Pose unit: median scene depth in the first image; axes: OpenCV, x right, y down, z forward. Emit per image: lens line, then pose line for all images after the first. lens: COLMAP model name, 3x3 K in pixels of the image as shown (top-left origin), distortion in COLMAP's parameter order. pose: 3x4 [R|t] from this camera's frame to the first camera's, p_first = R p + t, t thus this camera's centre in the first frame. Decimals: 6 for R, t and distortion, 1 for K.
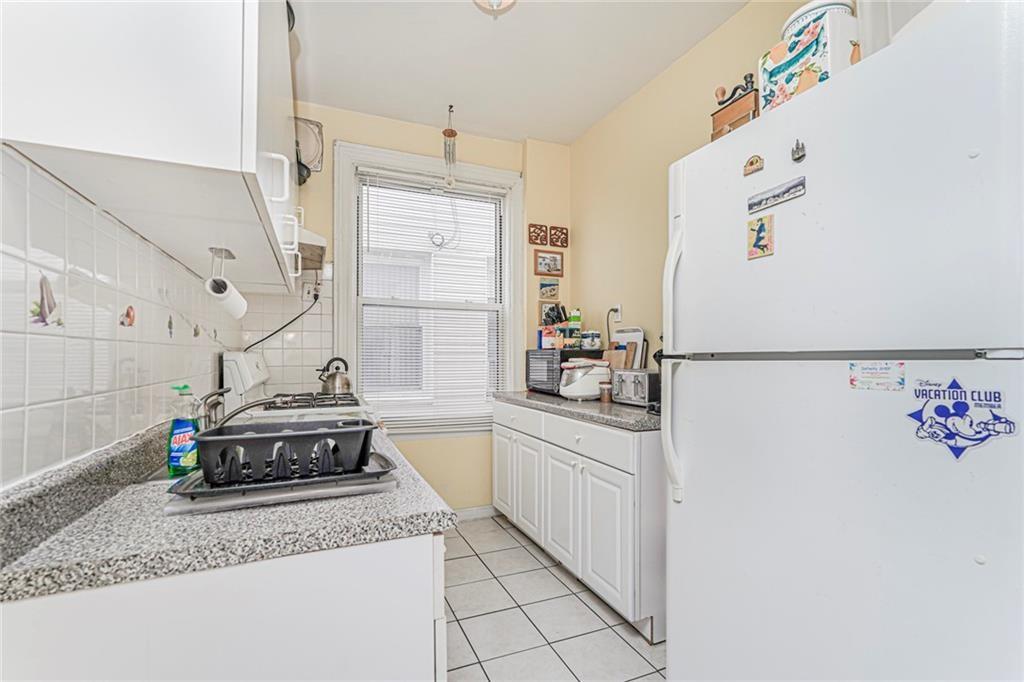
lens RADIAL K [[469.9, 0, 501.5], [0, 469.9, 345.2], [0, 0, 1]] dist [-0.001507, 0.001458]
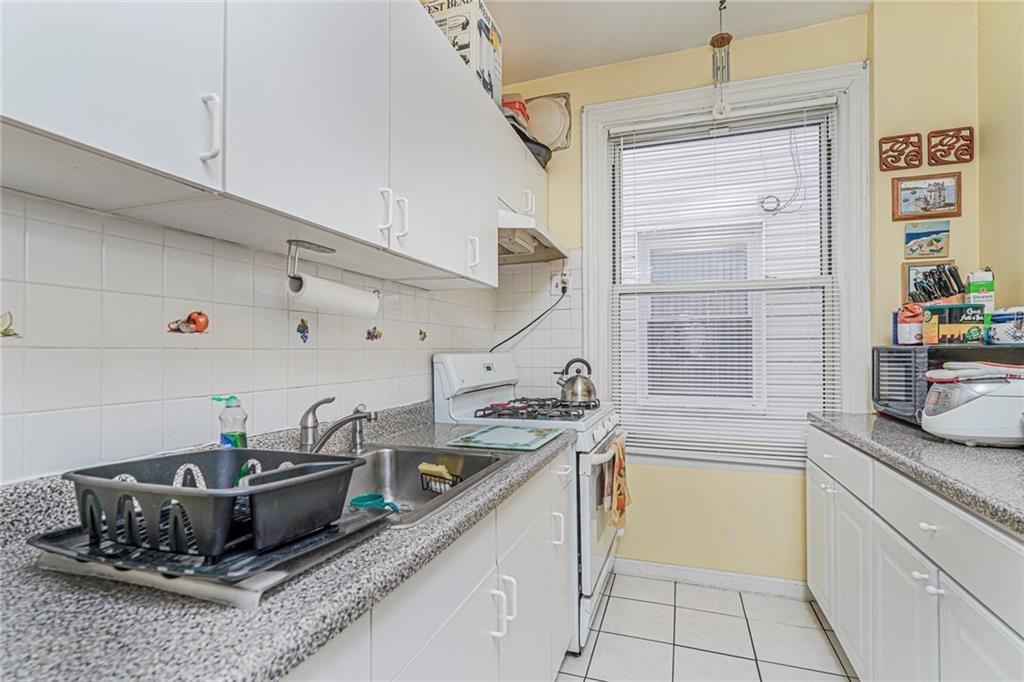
lens RADIAL K [[469.9, 0, 516.8], [0, 469.9, 346.6], [0, 0, 1]] dist [-0.001507, 0.001458]
pose [[0.746779, -0.011010, -0.664981, 0.120559], [0.019197, 0.999803, 0.005005, -0.001470], [0.664795, -0.016503, 0.746843, 0.253724]]
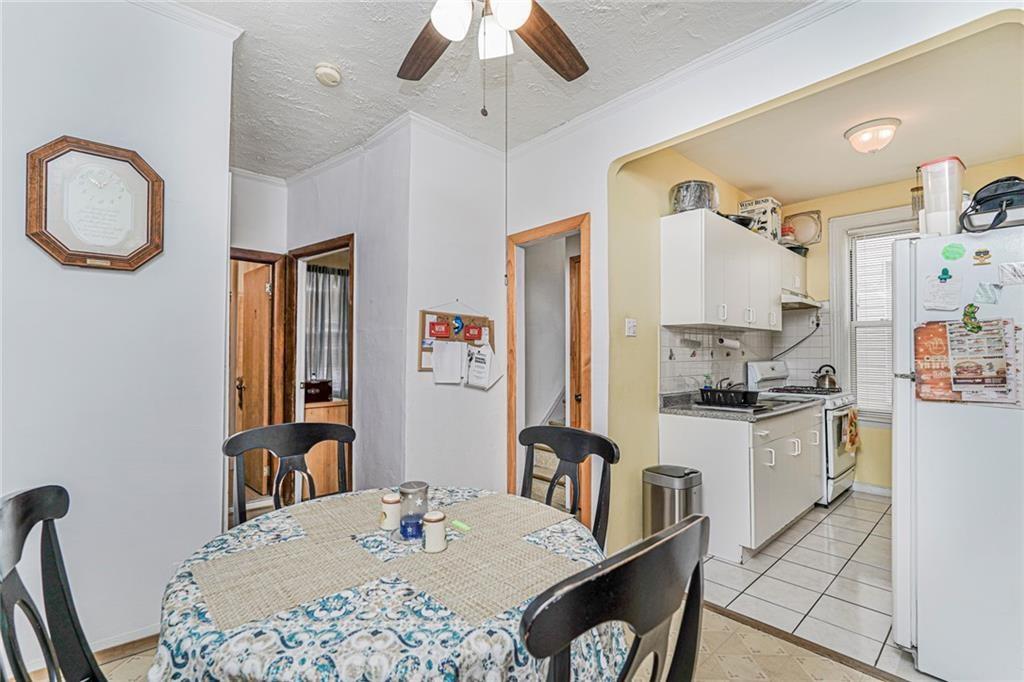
lens RADIAL K [[469.9, 0, 529.3], [0, 469.9, 345.5], [0, 0, 1]] dist [-0.001507, 0.001458]
pose [[0.382114, -0.016934, -0.923960, 0.622022], [0.021819, 0.999719, -0.009299, -0.037992], [0.923858, -0.016607, 0.382376, -0.436074]]
